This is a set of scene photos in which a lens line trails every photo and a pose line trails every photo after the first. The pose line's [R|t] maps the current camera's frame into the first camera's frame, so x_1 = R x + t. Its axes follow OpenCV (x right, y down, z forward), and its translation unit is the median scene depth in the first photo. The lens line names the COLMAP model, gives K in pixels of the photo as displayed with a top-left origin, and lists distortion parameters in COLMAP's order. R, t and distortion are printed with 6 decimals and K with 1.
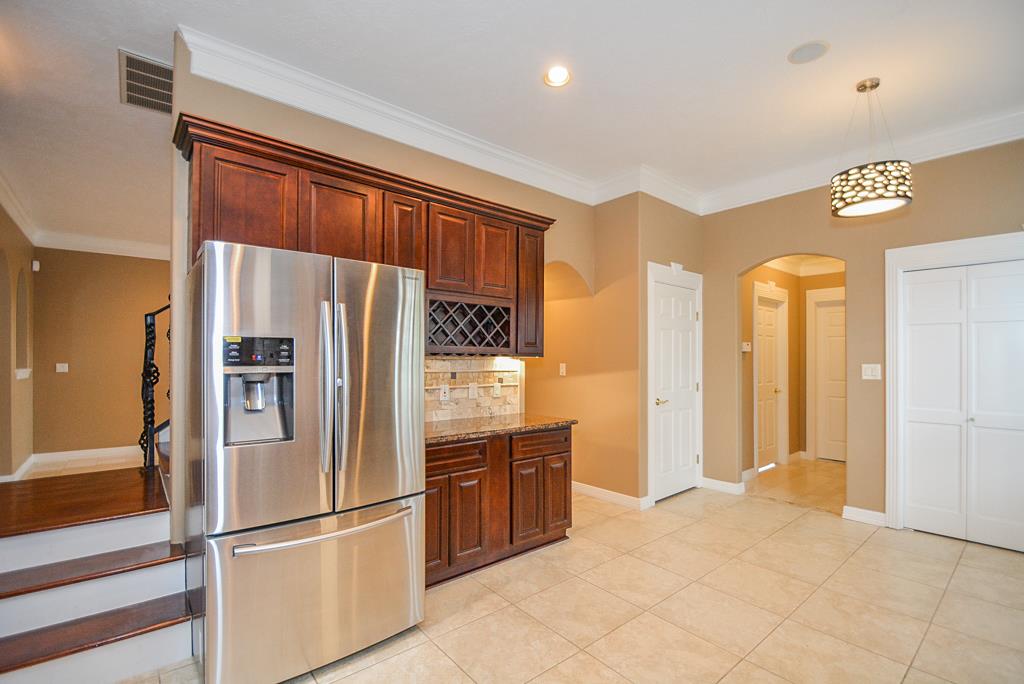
lens RADIAL K [[459.9, 0, 519.1], [0, 459.9, 357.6], [0, 0, 1]] dist [0.002998, -0.011976]
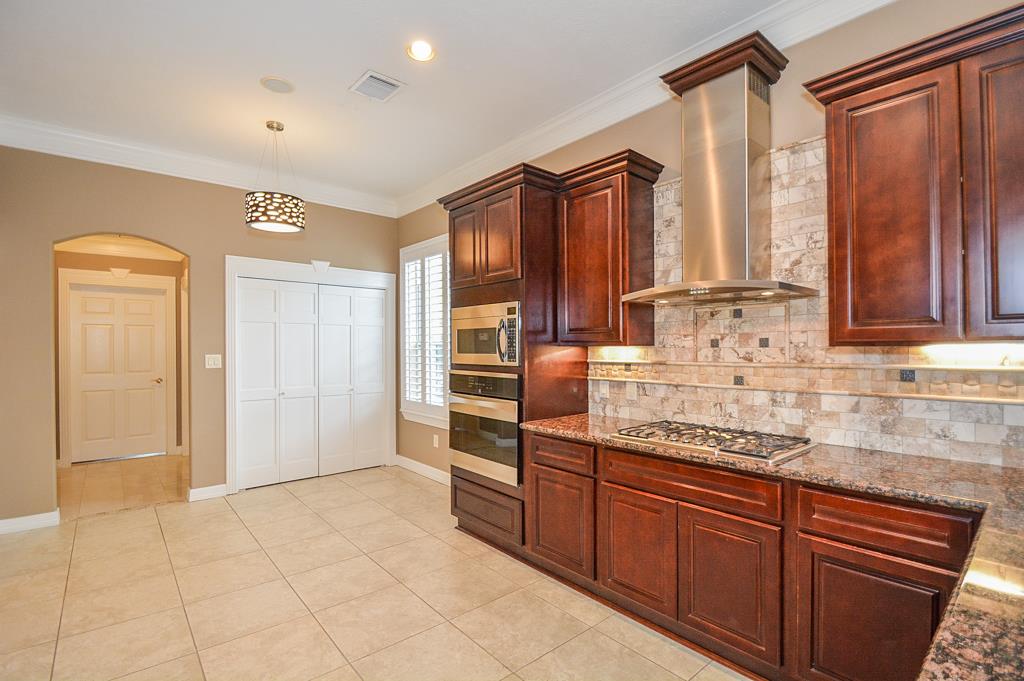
lens RADIAL K [[468.1, 0, 515.2], [0, 468.1, 349.9], [0, 0, 1]] dist [0.001811, -0.011167]
pose [[-0.012222, -0.006488, 0.999904, -0.441164], [-0.003008, 0.999975, 0.006452, -0.007131], [-0.999921, -0.002929, -0.012241, 0.328353]]
